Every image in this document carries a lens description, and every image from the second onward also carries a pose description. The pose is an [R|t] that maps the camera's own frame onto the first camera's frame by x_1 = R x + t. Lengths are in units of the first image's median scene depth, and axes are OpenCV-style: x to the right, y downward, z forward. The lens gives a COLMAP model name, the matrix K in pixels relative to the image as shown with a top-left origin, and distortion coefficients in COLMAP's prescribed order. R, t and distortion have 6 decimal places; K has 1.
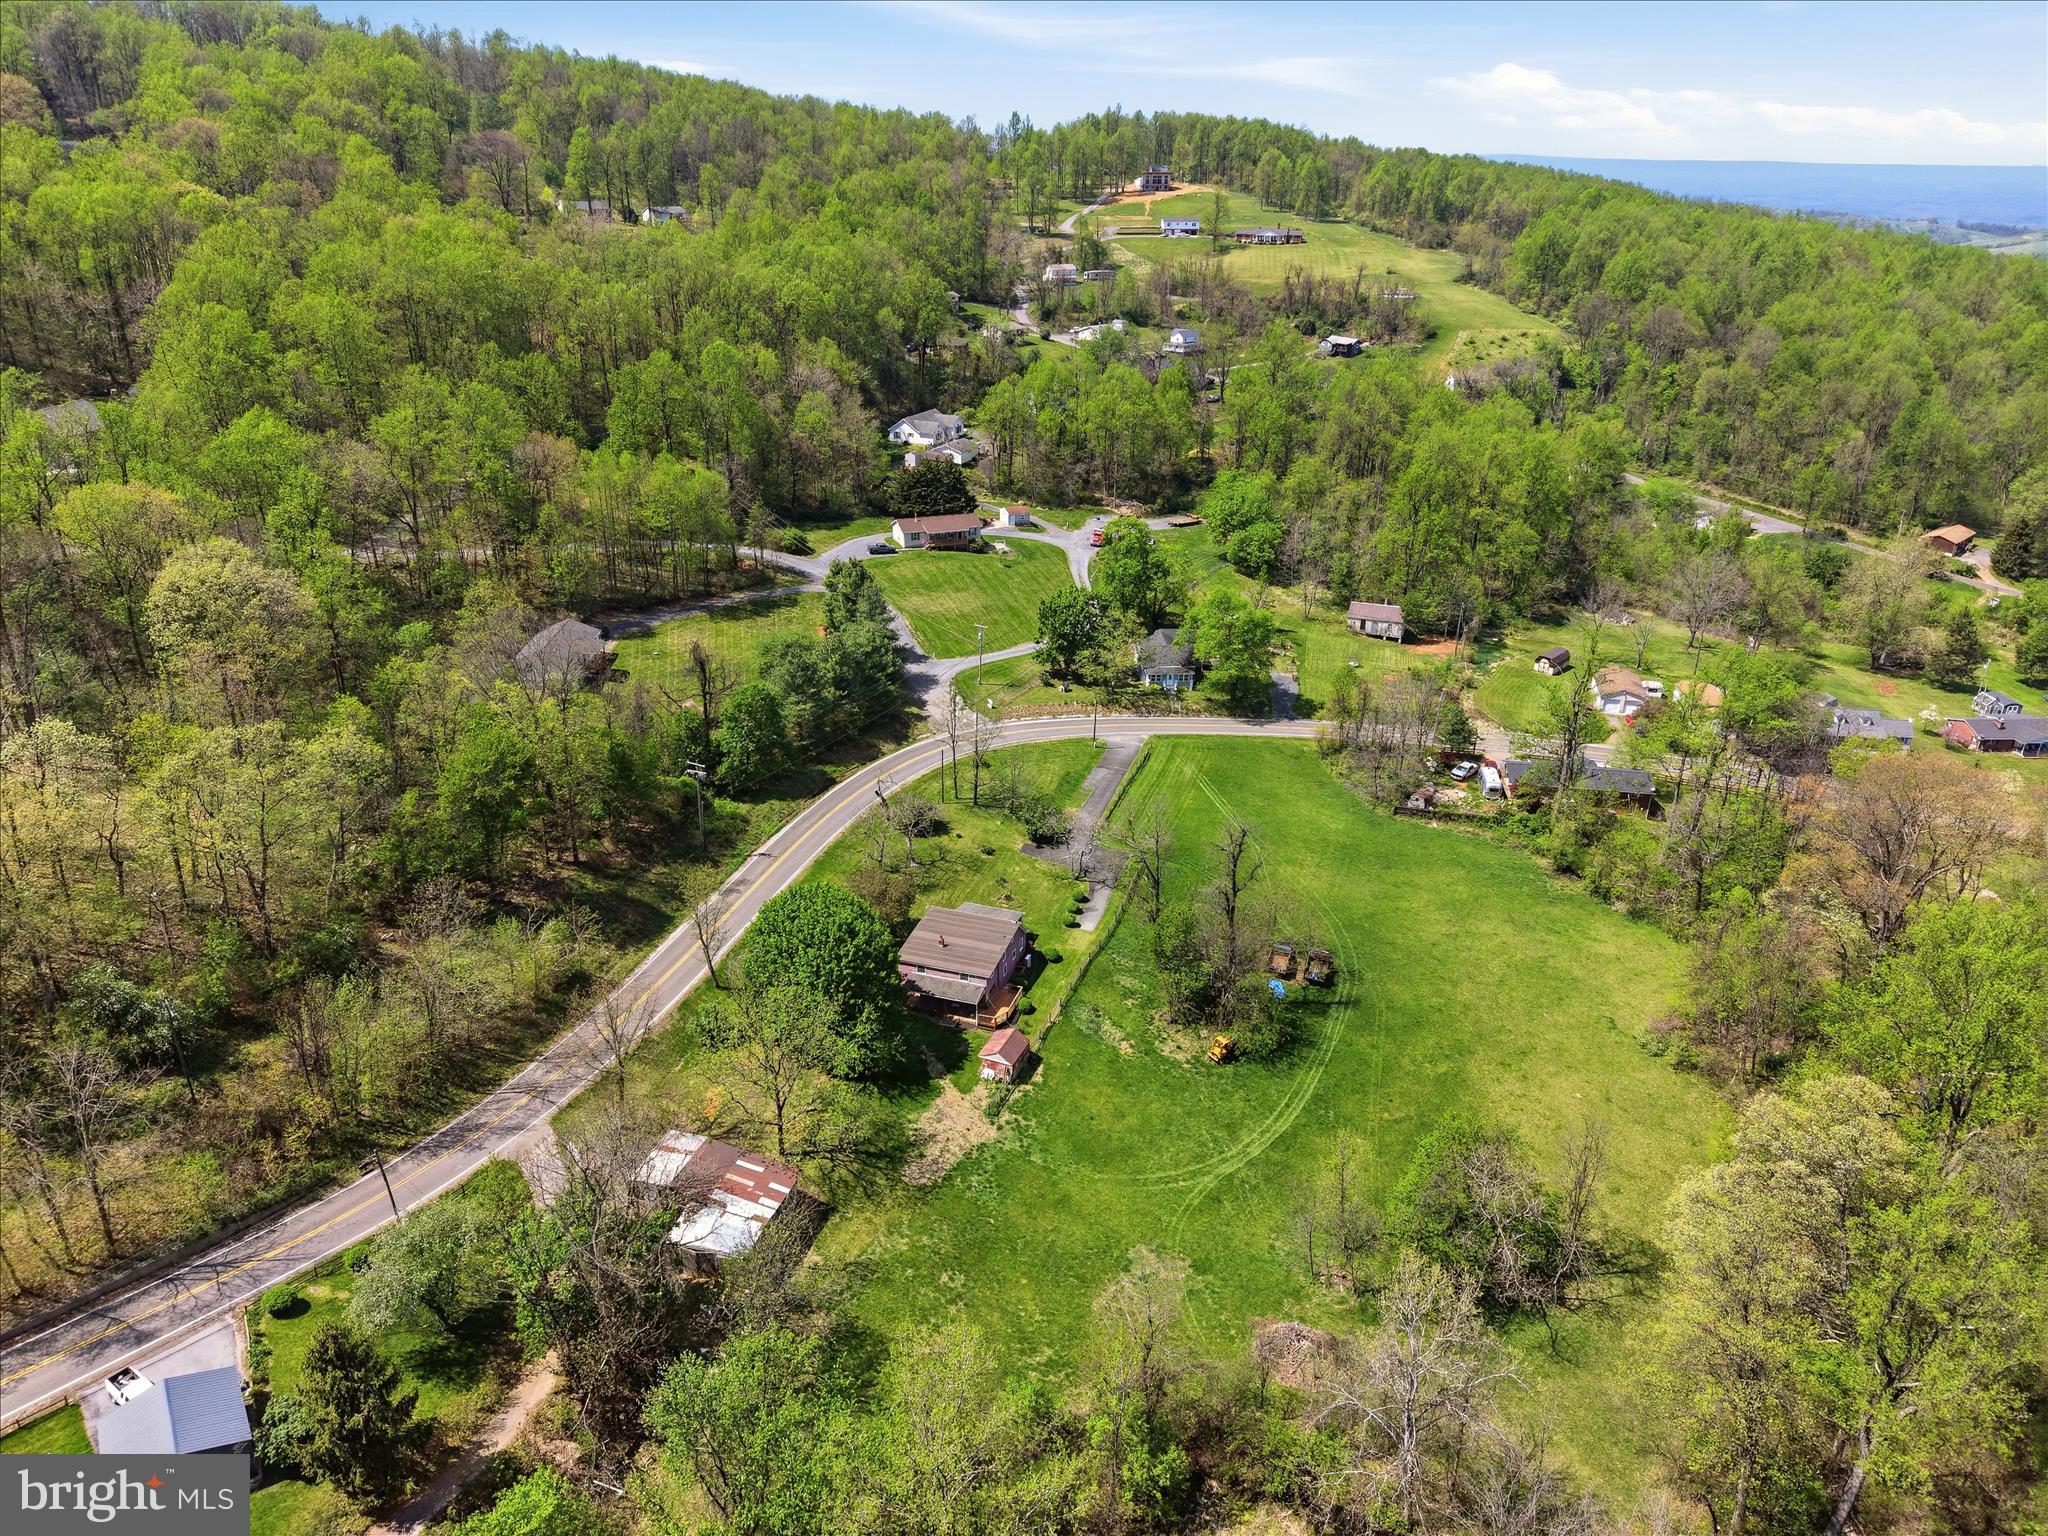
lens RADIAL K [[1370.3, 0, 1020.1], [0, 1370.3, 759.8], [0, 0, 1]] dist [0.046749, -0.082450]
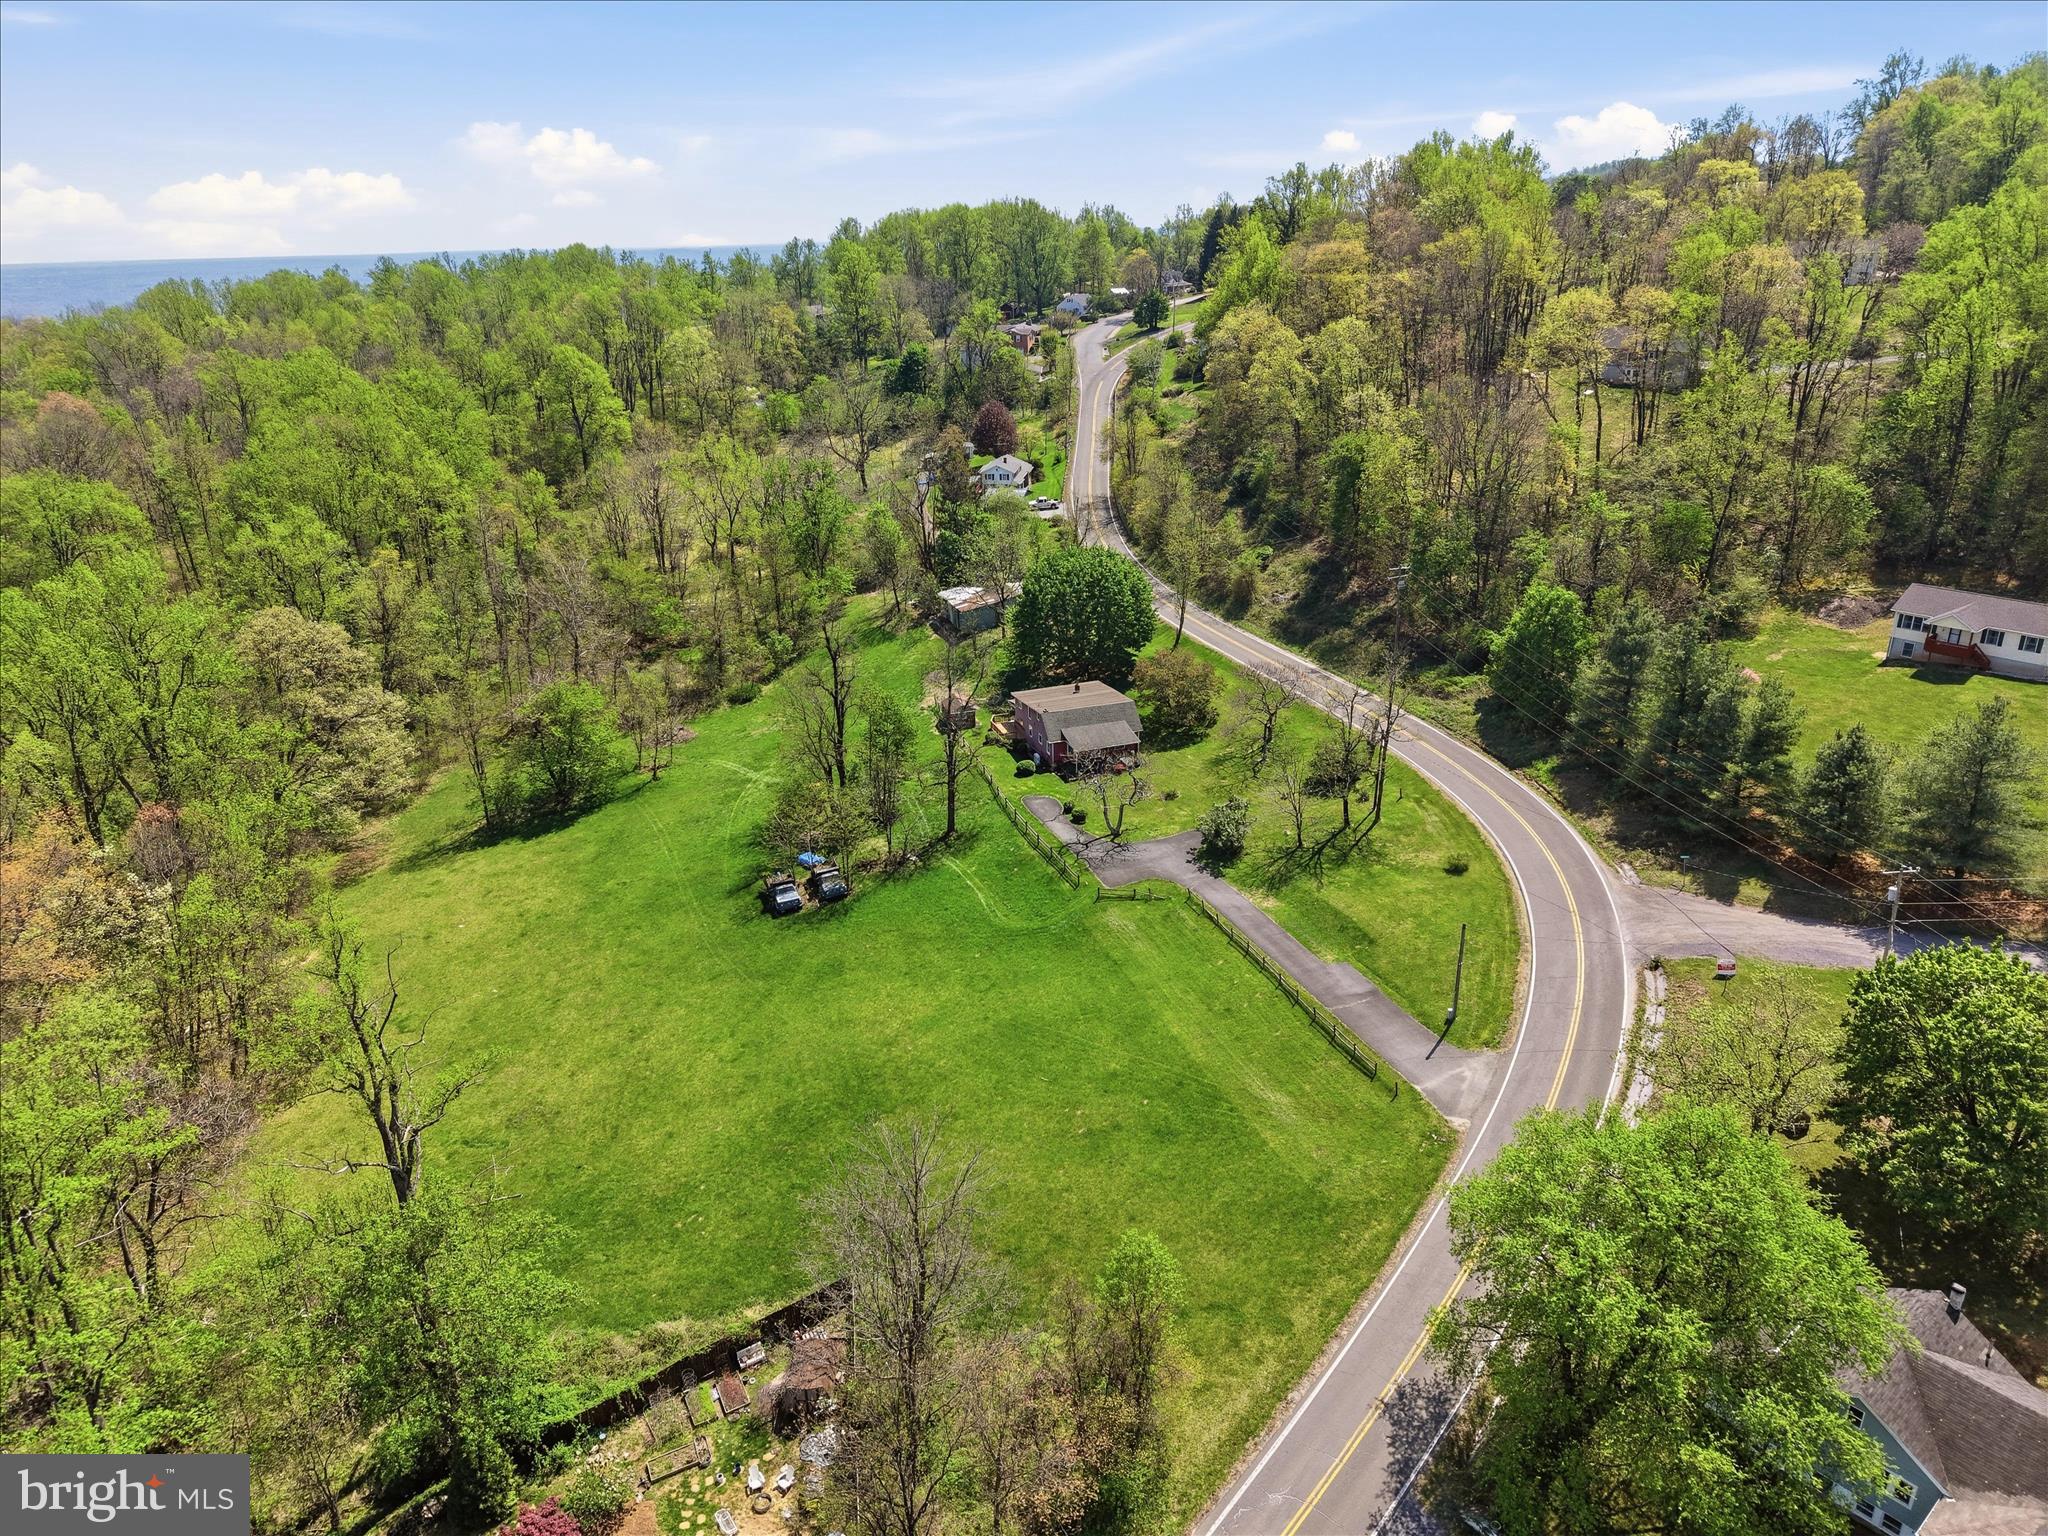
lens RADIAL K [[1370.3, 0, 1020.1], [0, 1370.3, 759.8], [0, 0, 1]] dist [0.046749, -0.082450]
pose [[-0.790813, 0.235516, -0.564931, 0.388436], [-0.219149, 0.752854, 0.620633, -0.313137], [0.571479, 0.614608, -0.543754, 1.061040]]
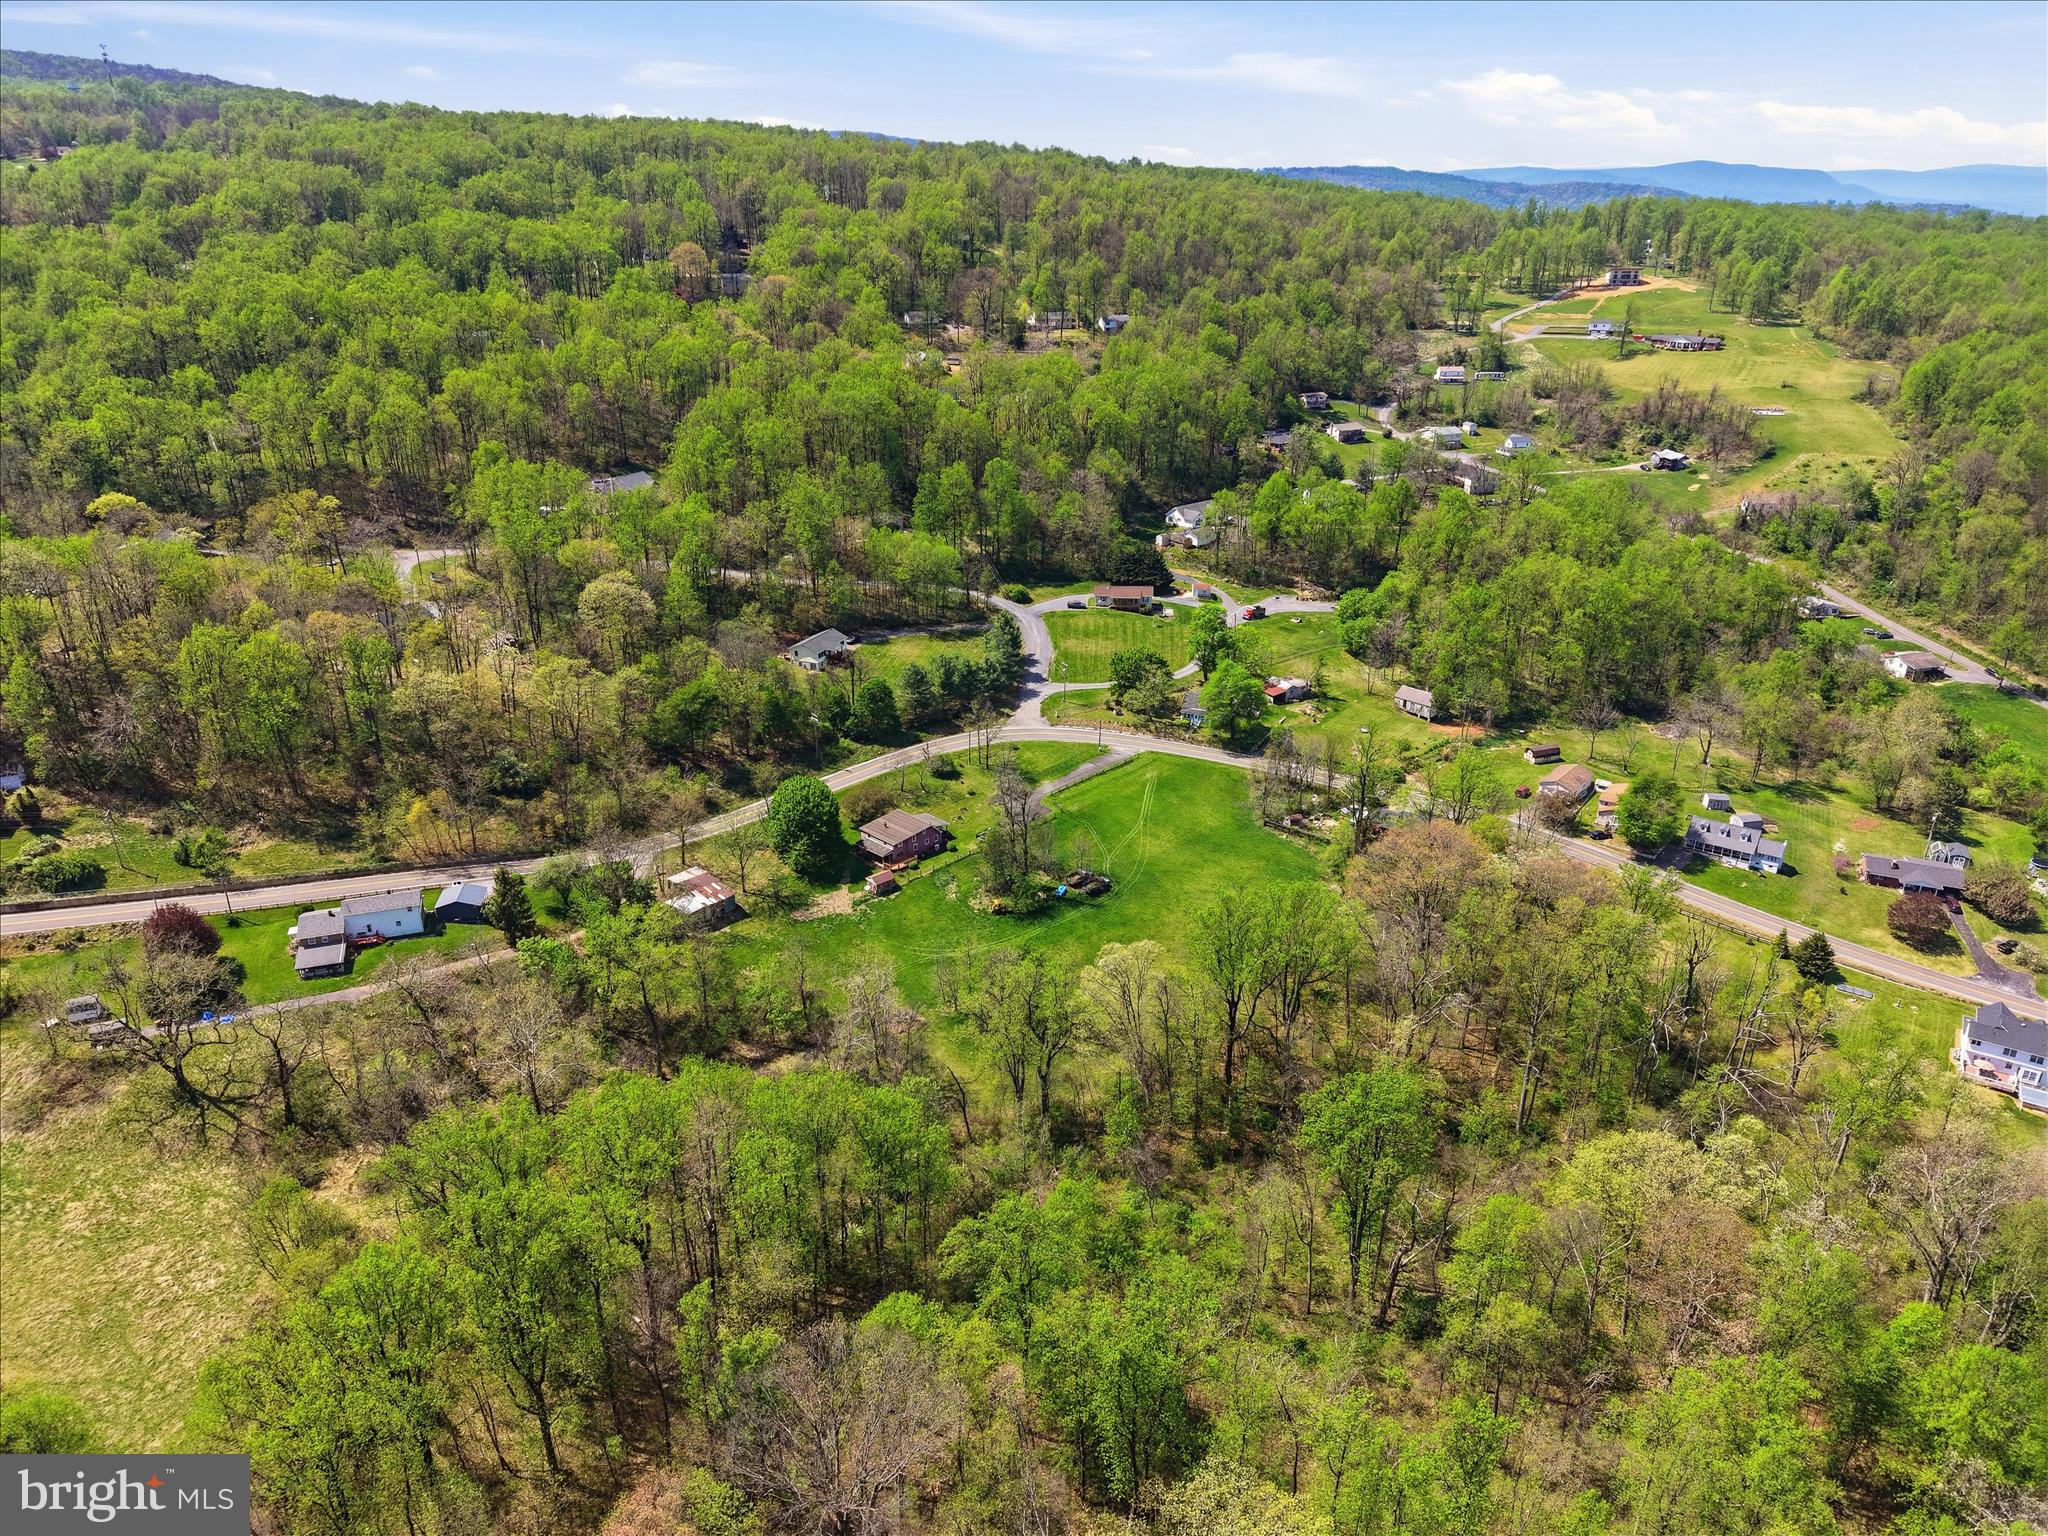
lens RADIAL K [[1349.8, 0, 1024.6], [0, 1349.8, 768.2], [0, 0, 1]] dist [0.046868, -0.038719]
pose [[0.900906, 0.165187, -0.401350, 0.571899], [-0.166432, 0.985532, 0.032036, -0.023532], [0.400835, 0.037936, 0.915364, -0.420508]]
